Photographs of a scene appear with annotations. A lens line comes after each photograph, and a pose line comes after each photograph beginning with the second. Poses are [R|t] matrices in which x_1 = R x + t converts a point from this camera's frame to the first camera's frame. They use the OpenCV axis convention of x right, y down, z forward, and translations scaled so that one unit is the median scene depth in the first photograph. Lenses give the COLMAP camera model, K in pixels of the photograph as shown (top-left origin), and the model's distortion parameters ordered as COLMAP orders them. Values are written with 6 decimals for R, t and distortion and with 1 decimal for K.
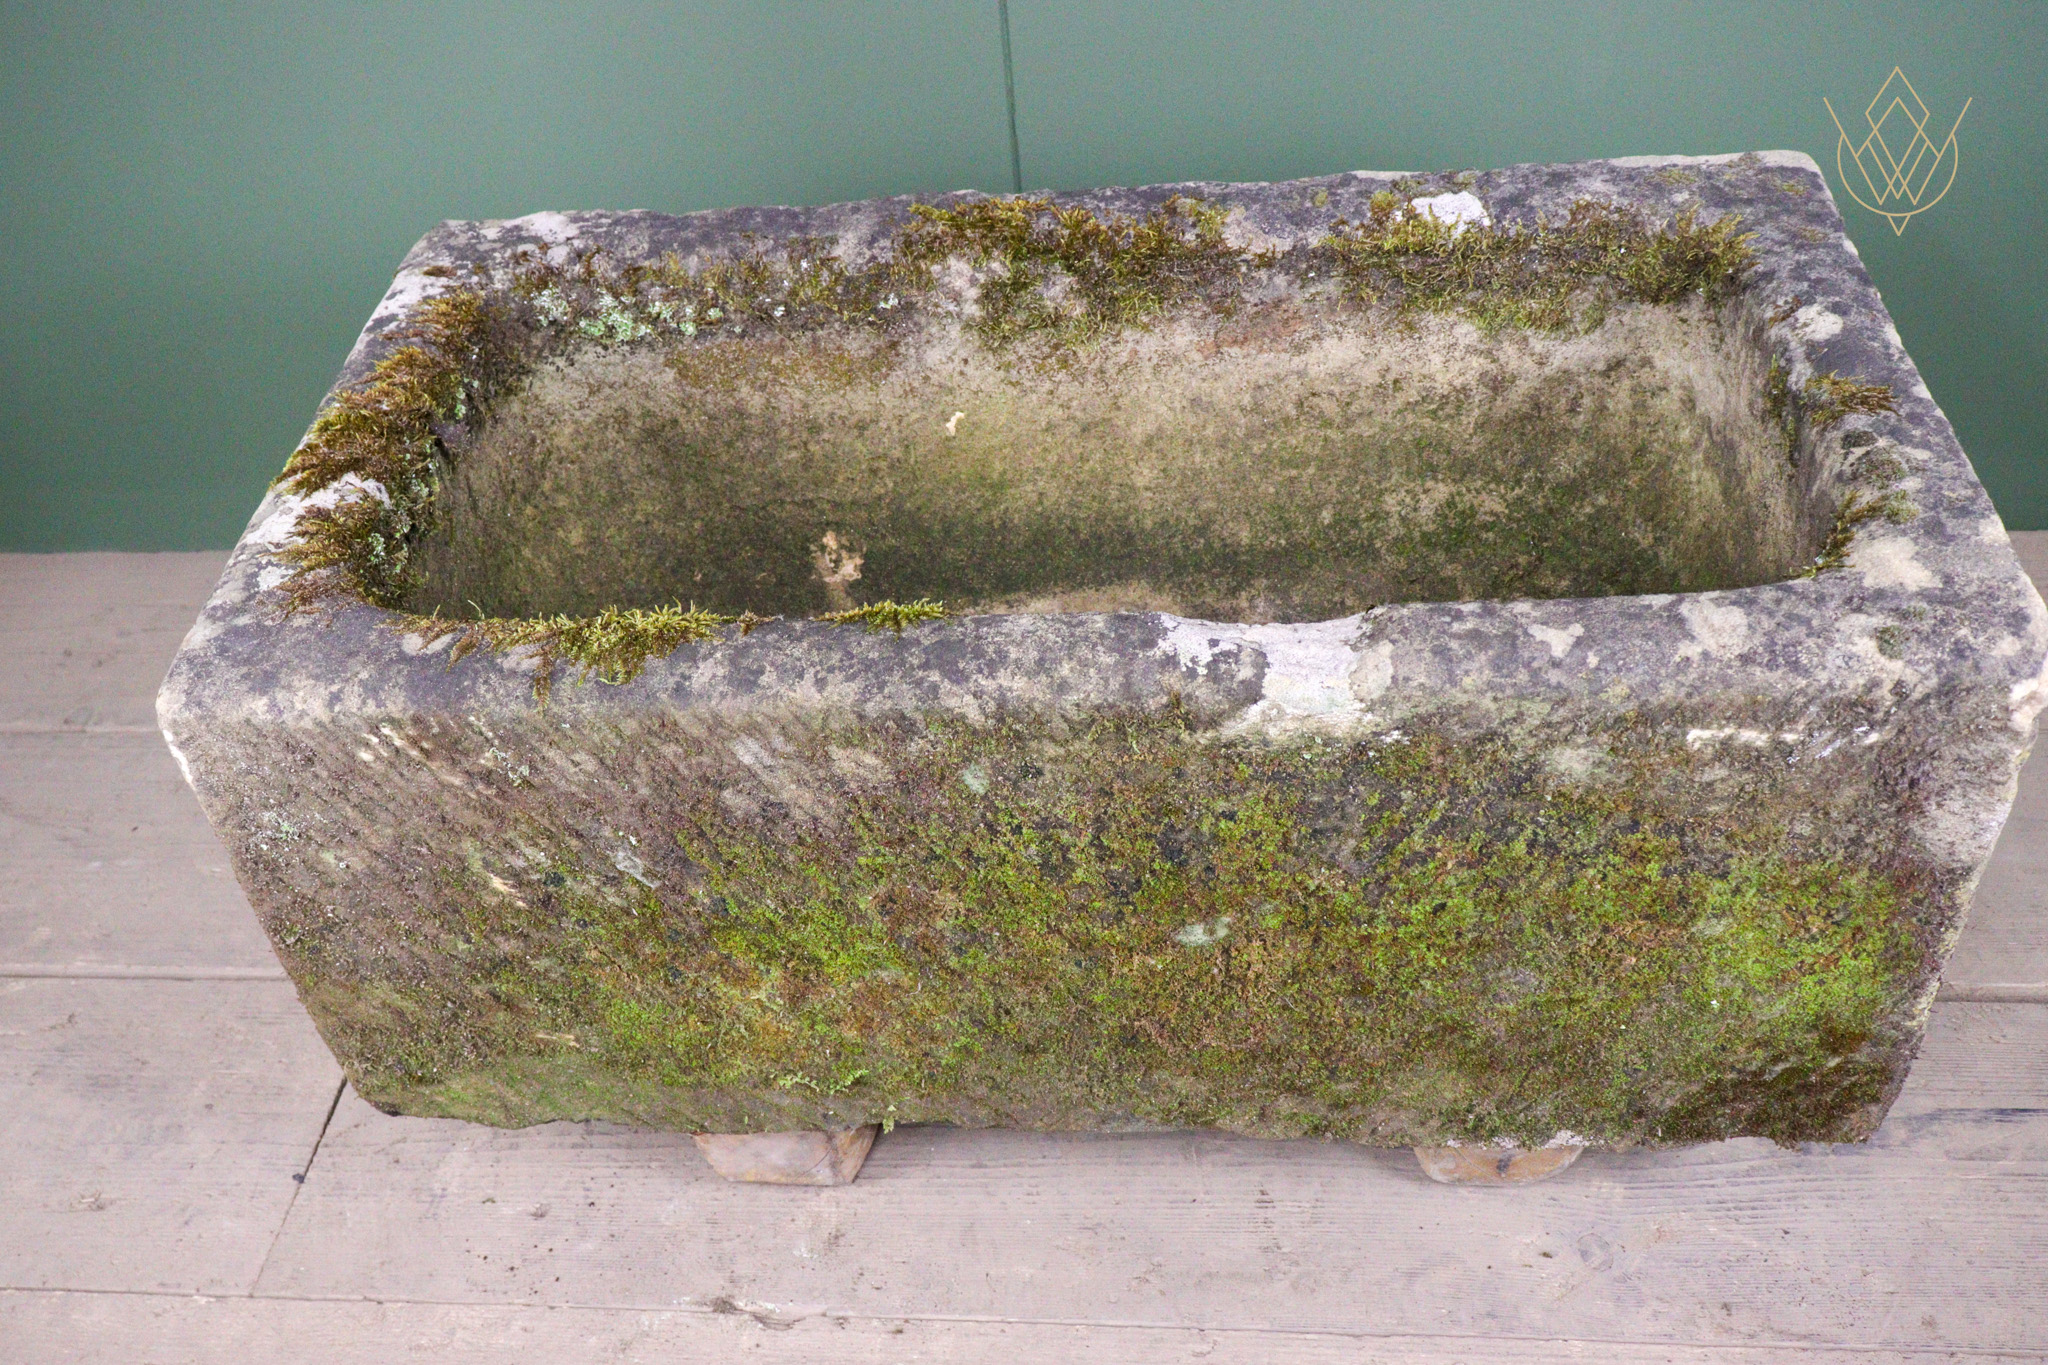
lens RADIAL K [[1938.0, 0, 1024.8], [0, 1938.0, 689.4], [0, 0, 1]] dist [-0.005666, 0.000000]
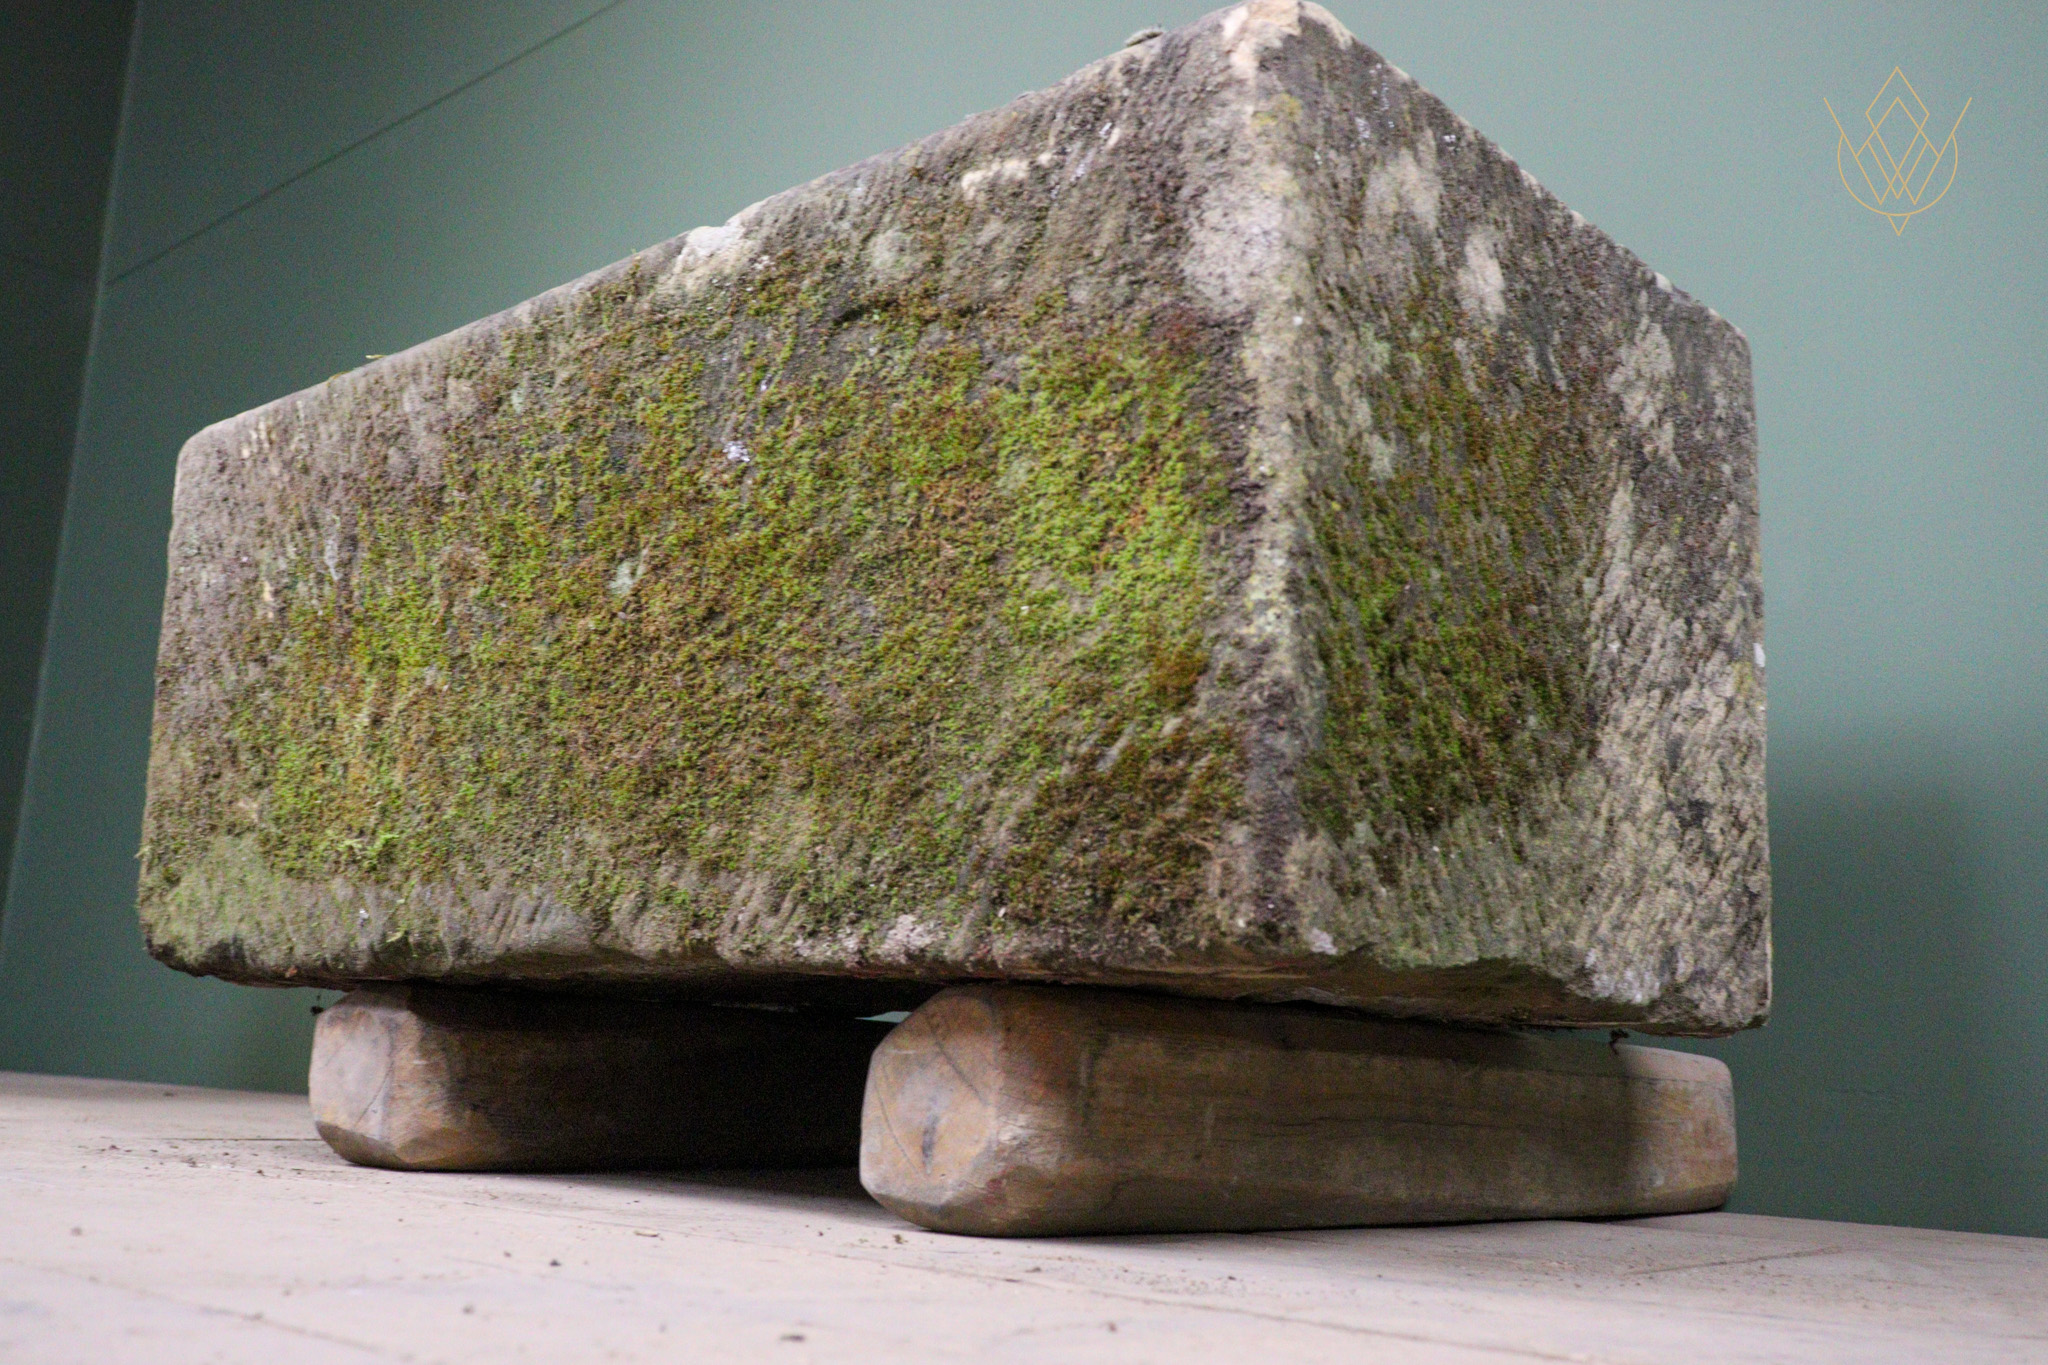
lens RADIAL K [[1938.0, 0, 1019.2], [0, 1938.0, 682.0], [0, 0, 1]] dist [-0.005666, 0.000000]
pose [[0.785421, -0.019443, -0.618656, 0.869629], [-0.474719, 0.622457, -0.622246, 0.690507], [0.397185, 0.782413, 0.479661, 0.692841]]
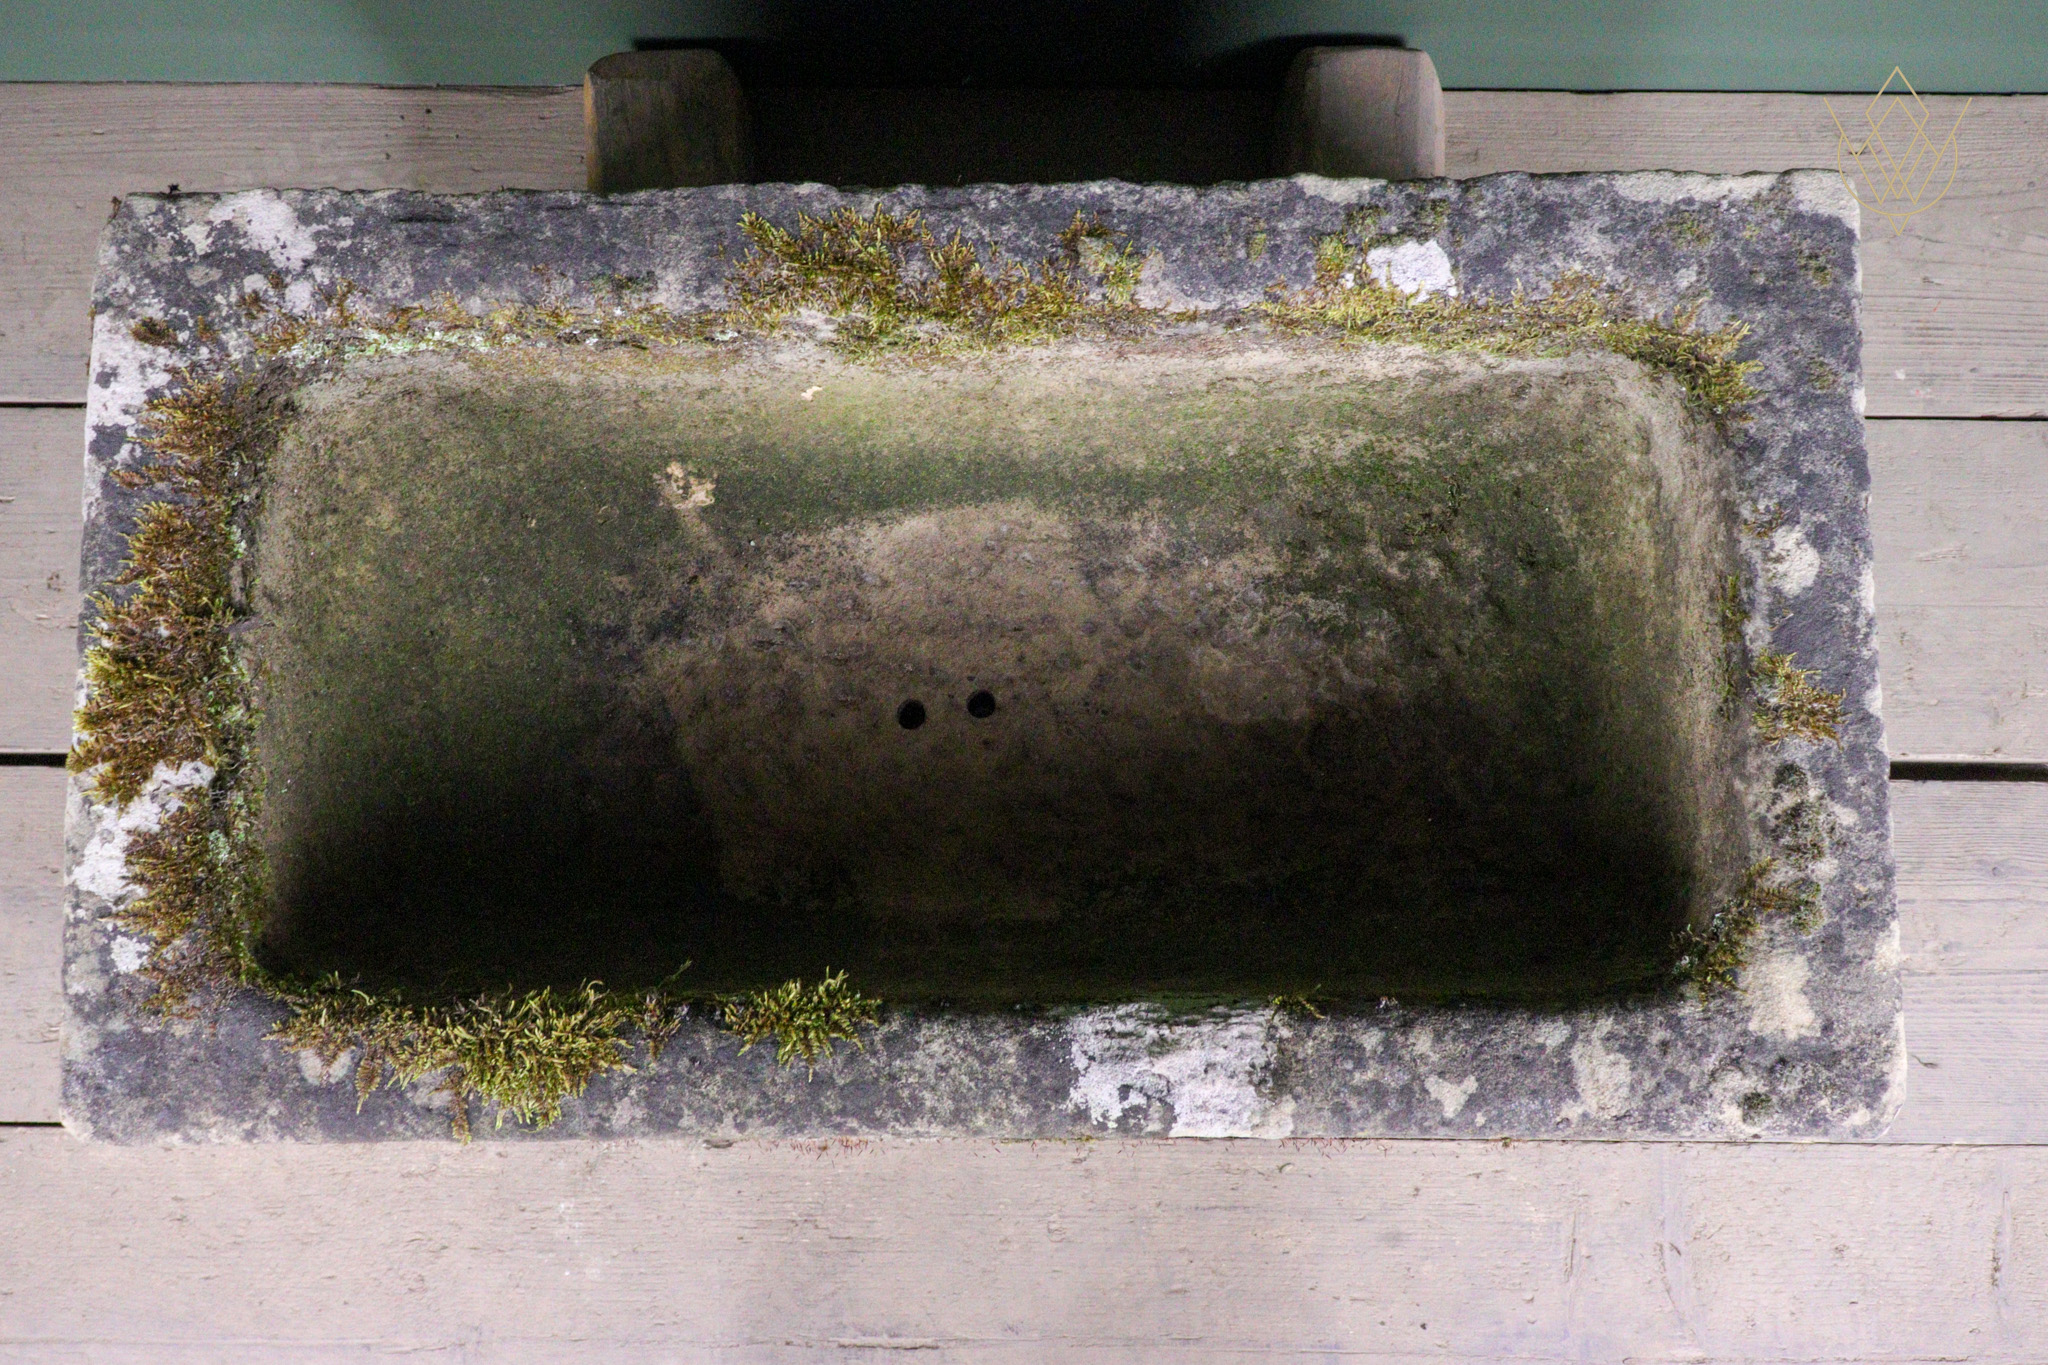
lens RADIAL K [[1938.0, 0, 1029.7], [0, 1938.0, 687.4], [0, 0, 1]] dist [-0.005666, 0.000000]
pose [[0.995398, -0.057090, 0.076959, -0.017959], [-0.008103, 0.750117, 0.661255, -0.812441], [-0.095479, -0.658836, 0.746203, 0.355953]]
